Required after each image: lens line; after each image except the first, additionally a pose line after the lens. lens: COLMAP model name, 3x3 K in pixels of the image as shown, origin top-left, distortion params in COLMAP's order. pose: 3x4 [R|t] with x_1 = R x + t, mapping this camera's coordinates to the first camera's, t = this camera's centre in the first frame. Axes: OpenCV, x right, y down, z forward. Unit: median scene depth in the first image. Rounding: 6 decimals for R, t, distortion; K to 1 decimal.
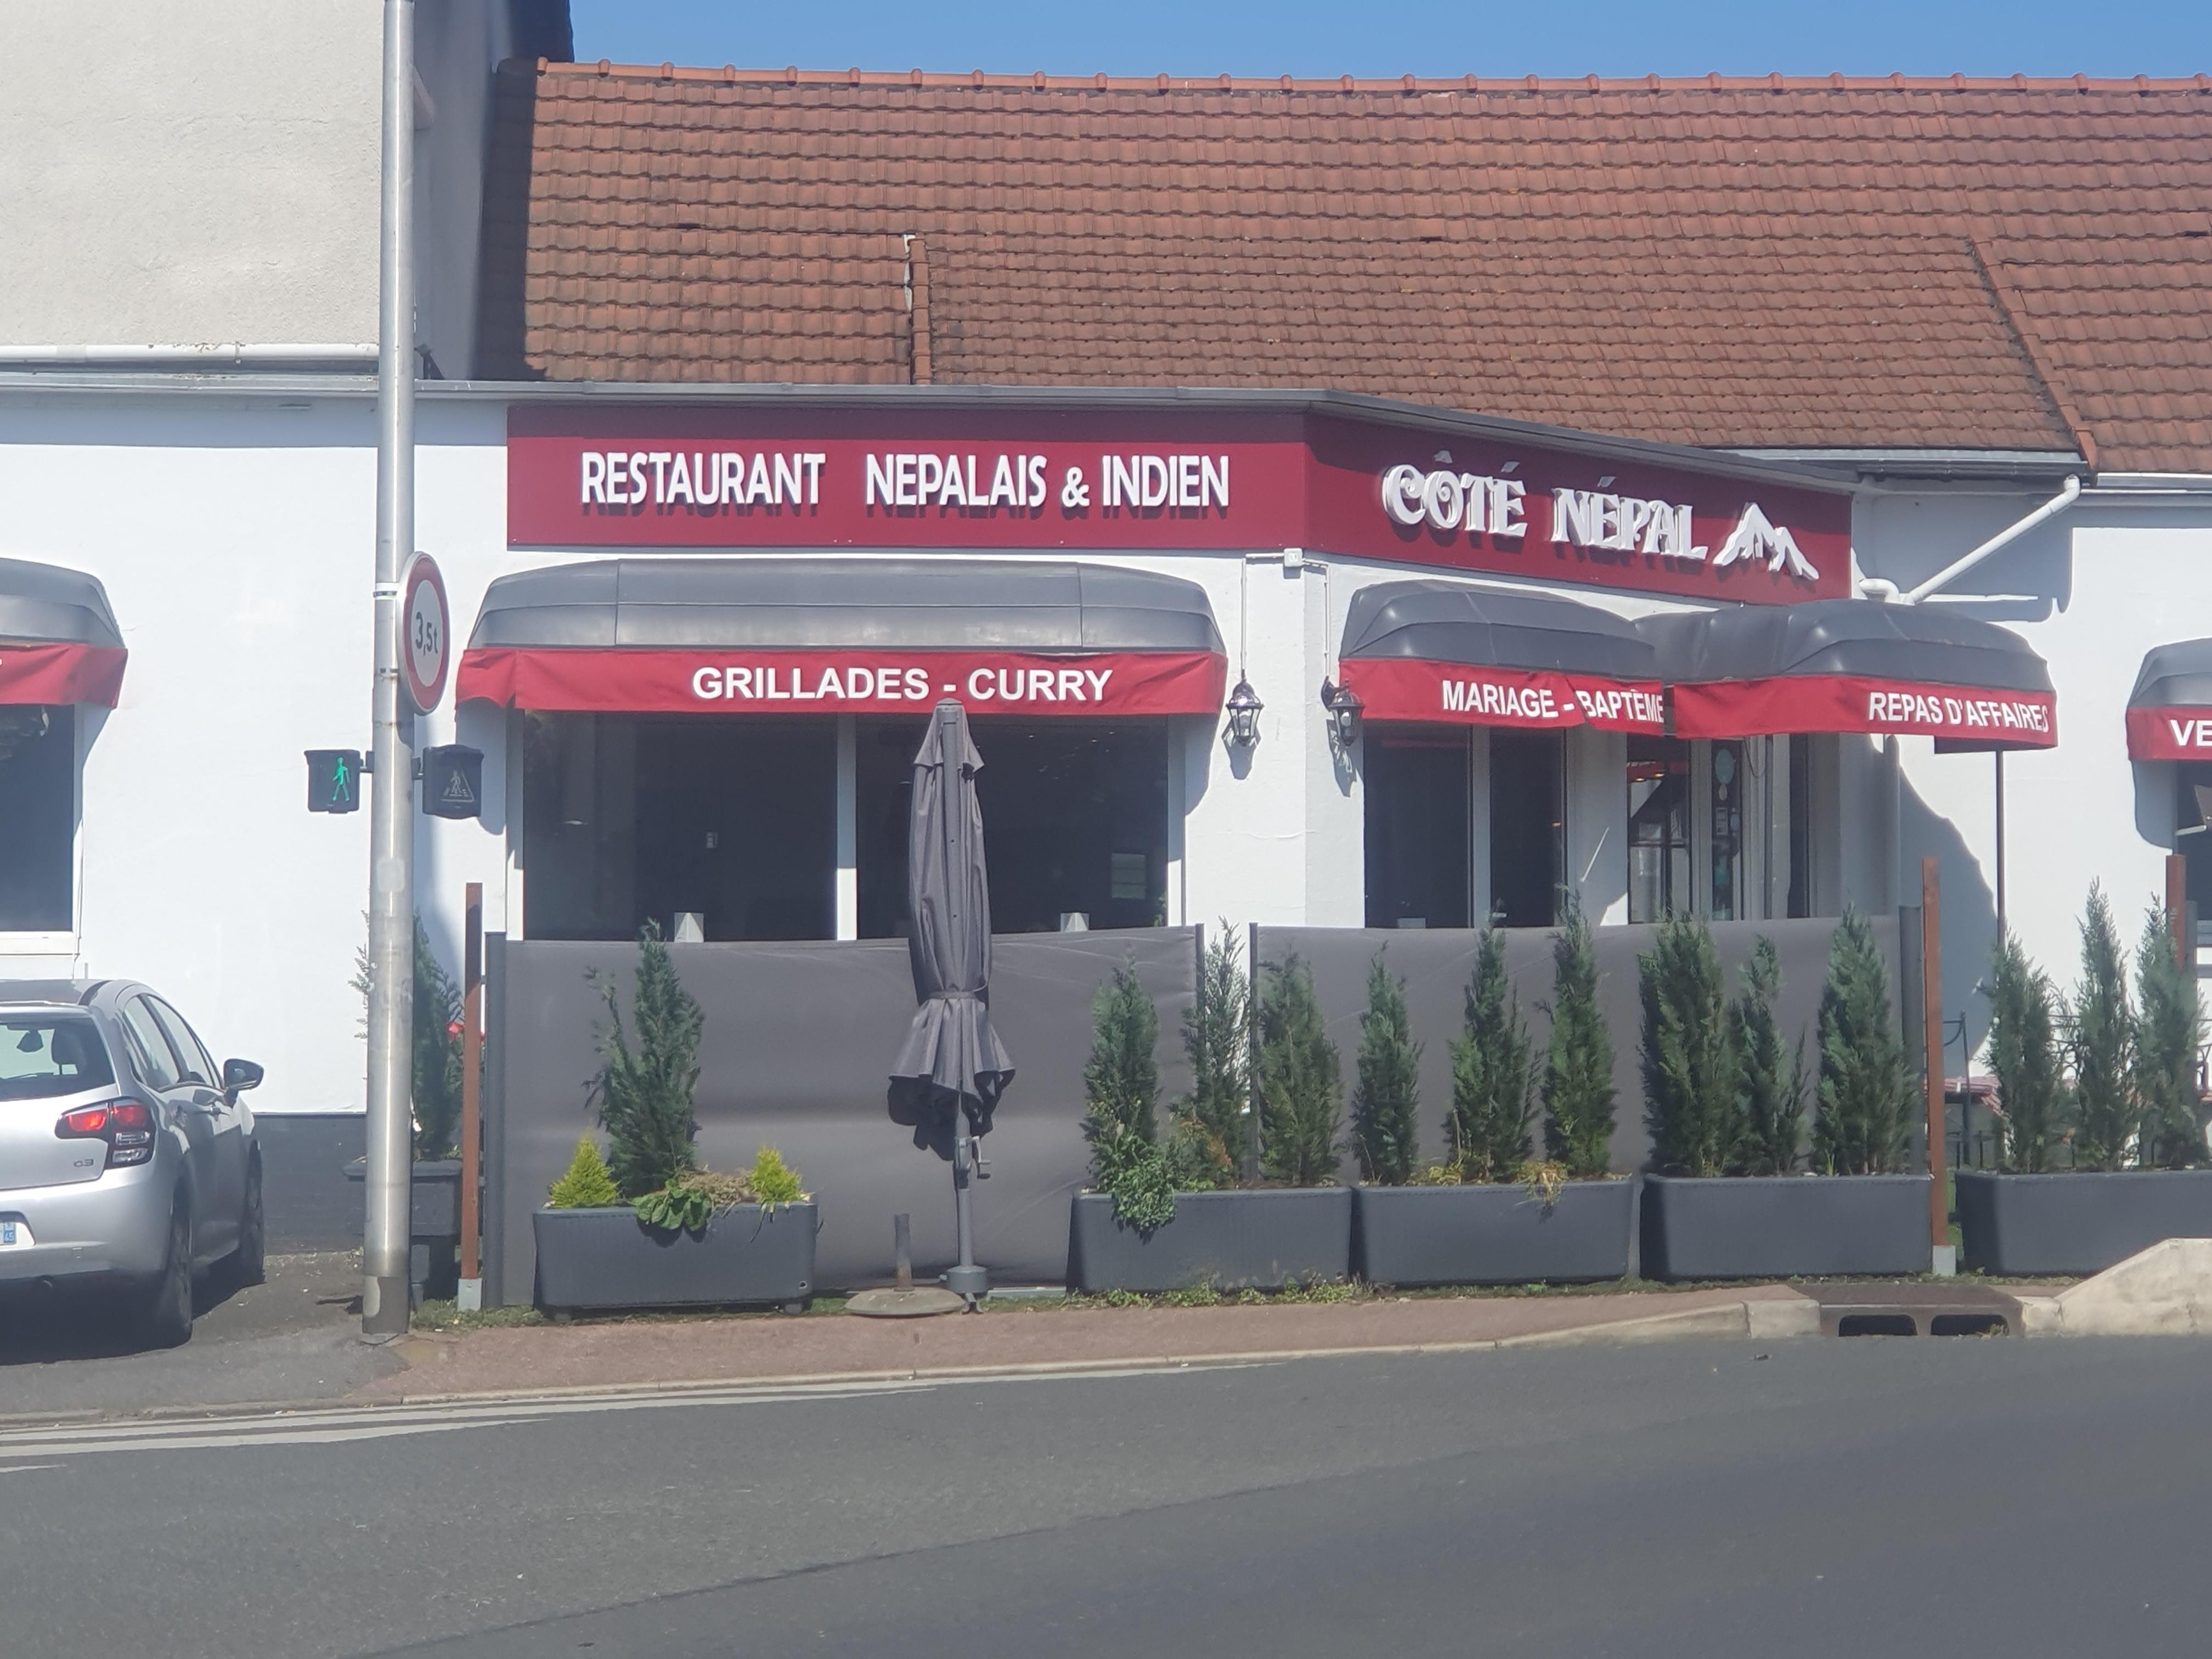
lens RADIAL K [[3354.3, 0, 1108.2], [0, 3354.3, 816.1], [0, 0, 1]] dist [0.038334, 0.000000]
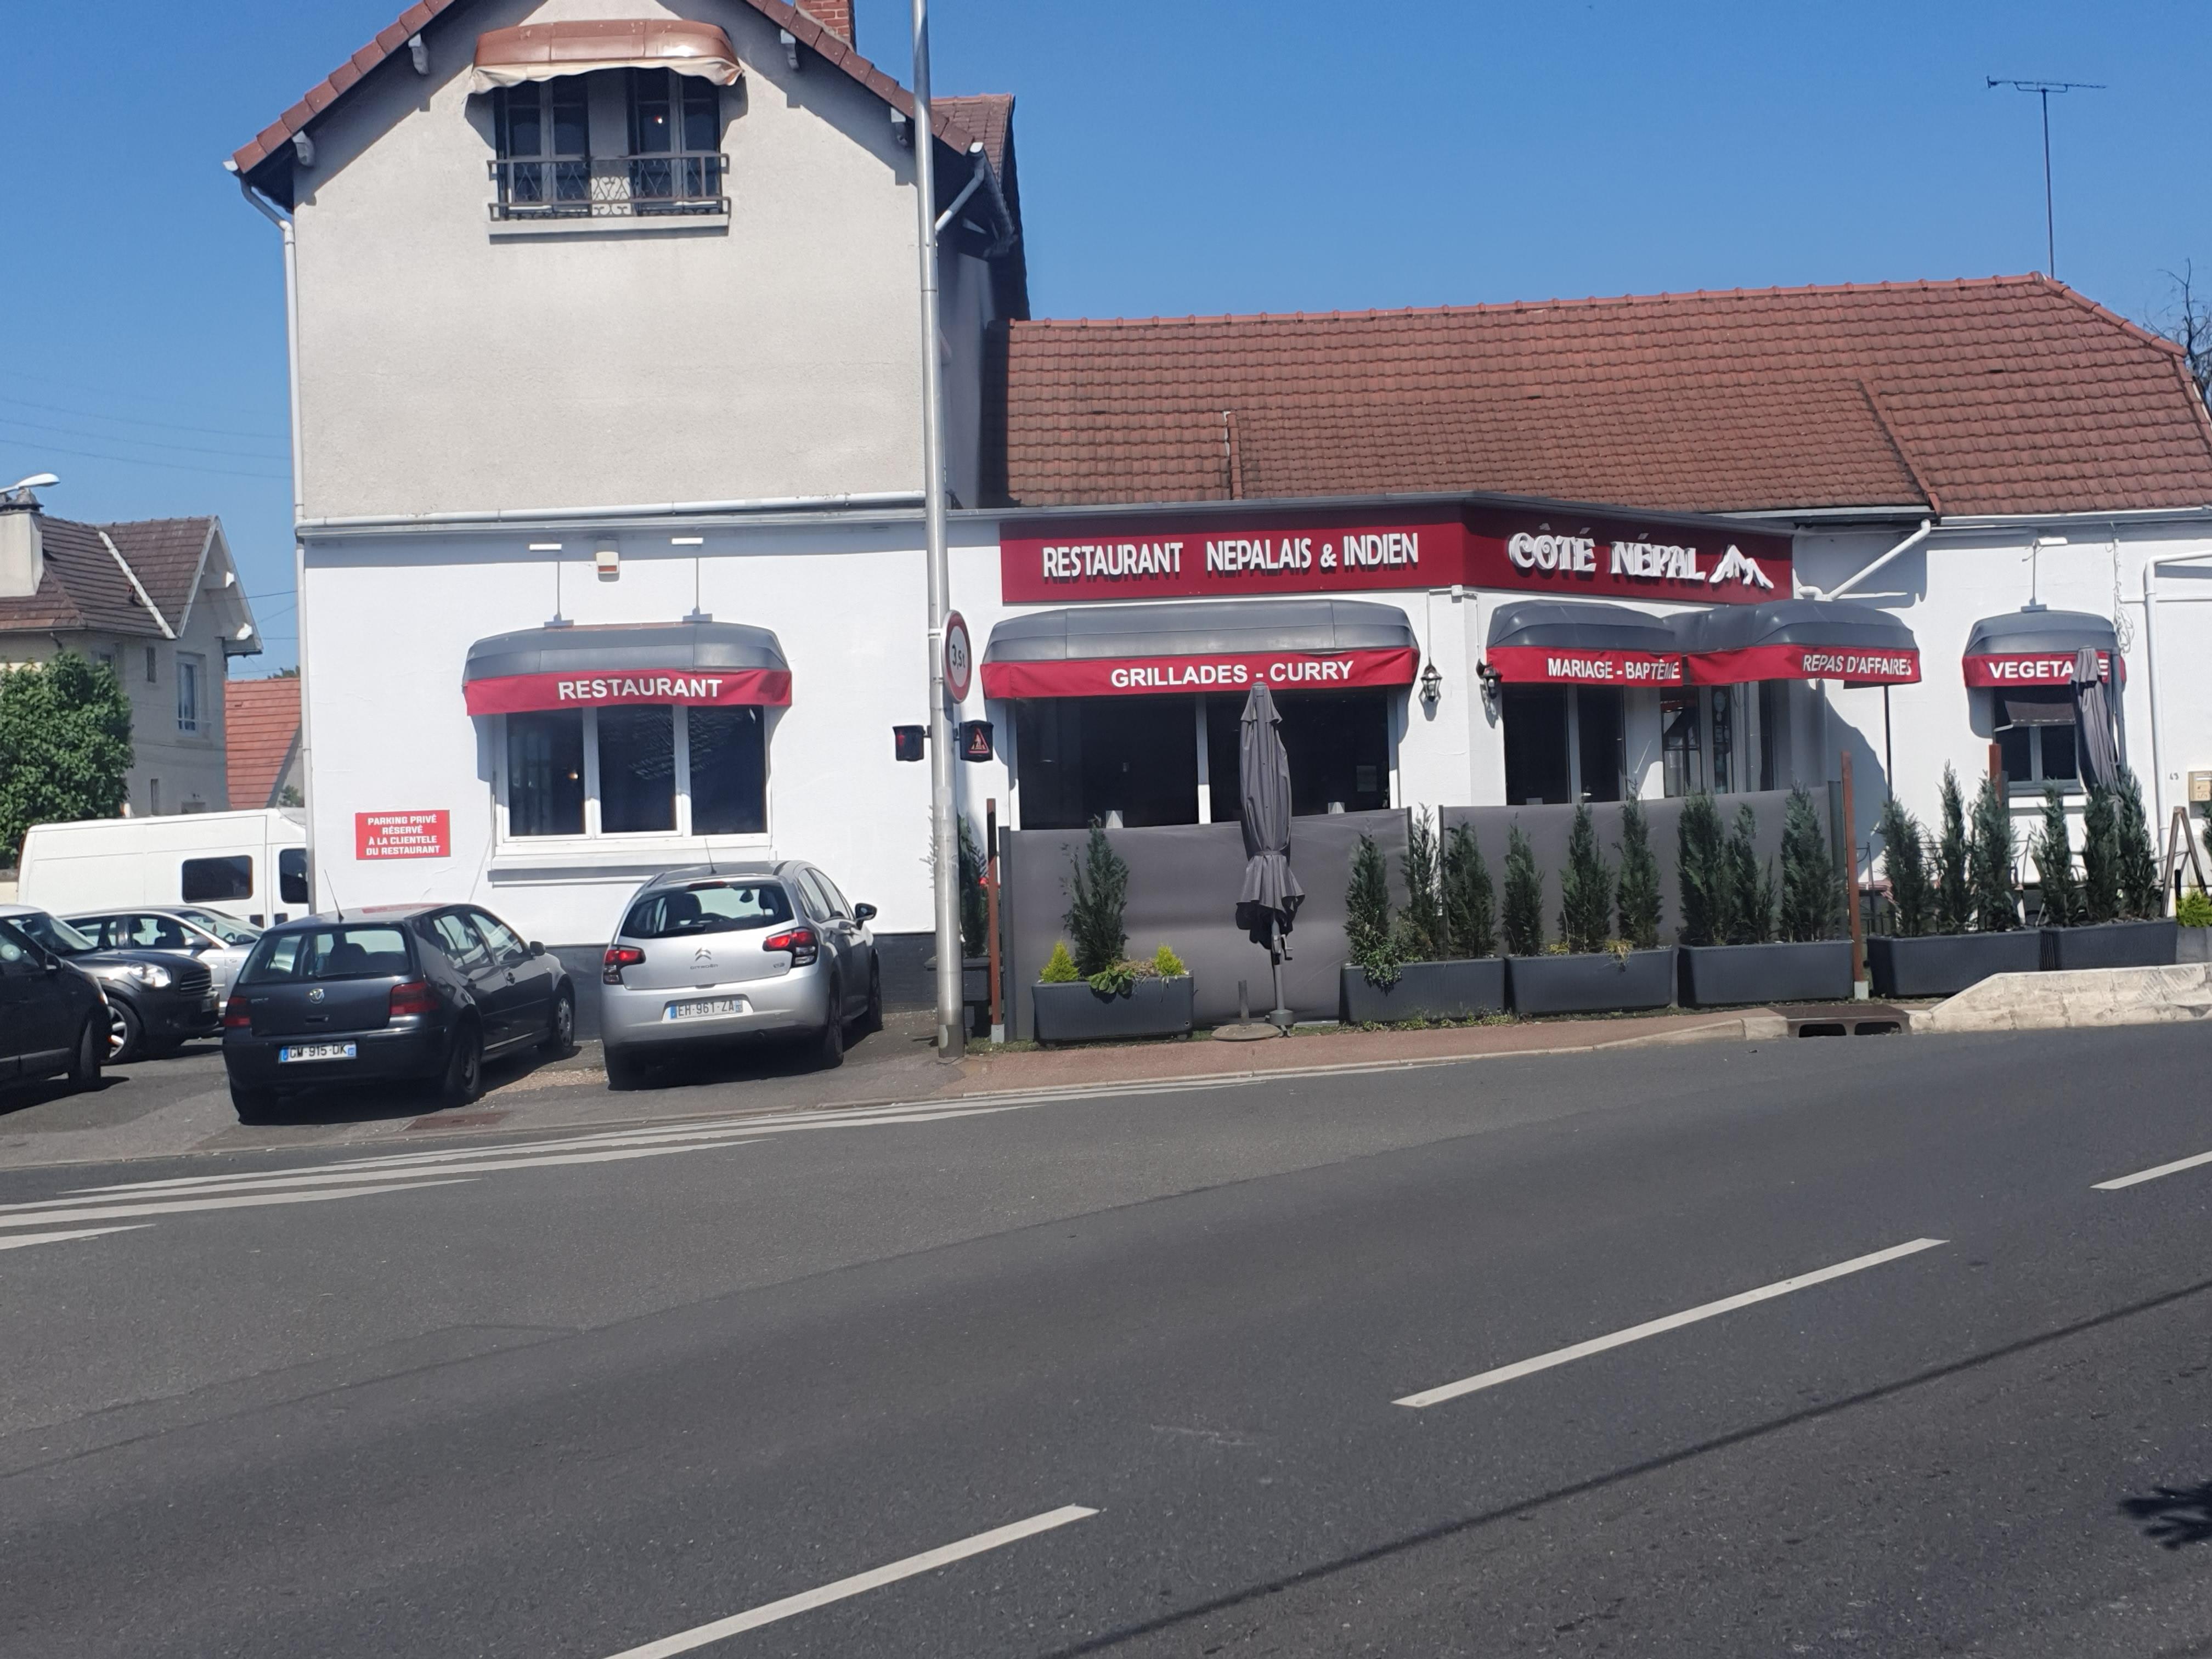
lens RADIAL K [[1691.9, 0, 1121.1], [0, 1691.9, 830.4], [0, 0, 1]] dist [0.034800, -0.004426]
pose [[0.991806, -0.031628, -0.123776, -0.012229], [0.037654, 0.998201, 0.046653, -0.001677], [0.122078, -0.050931, 0.991213, 0.122140]]
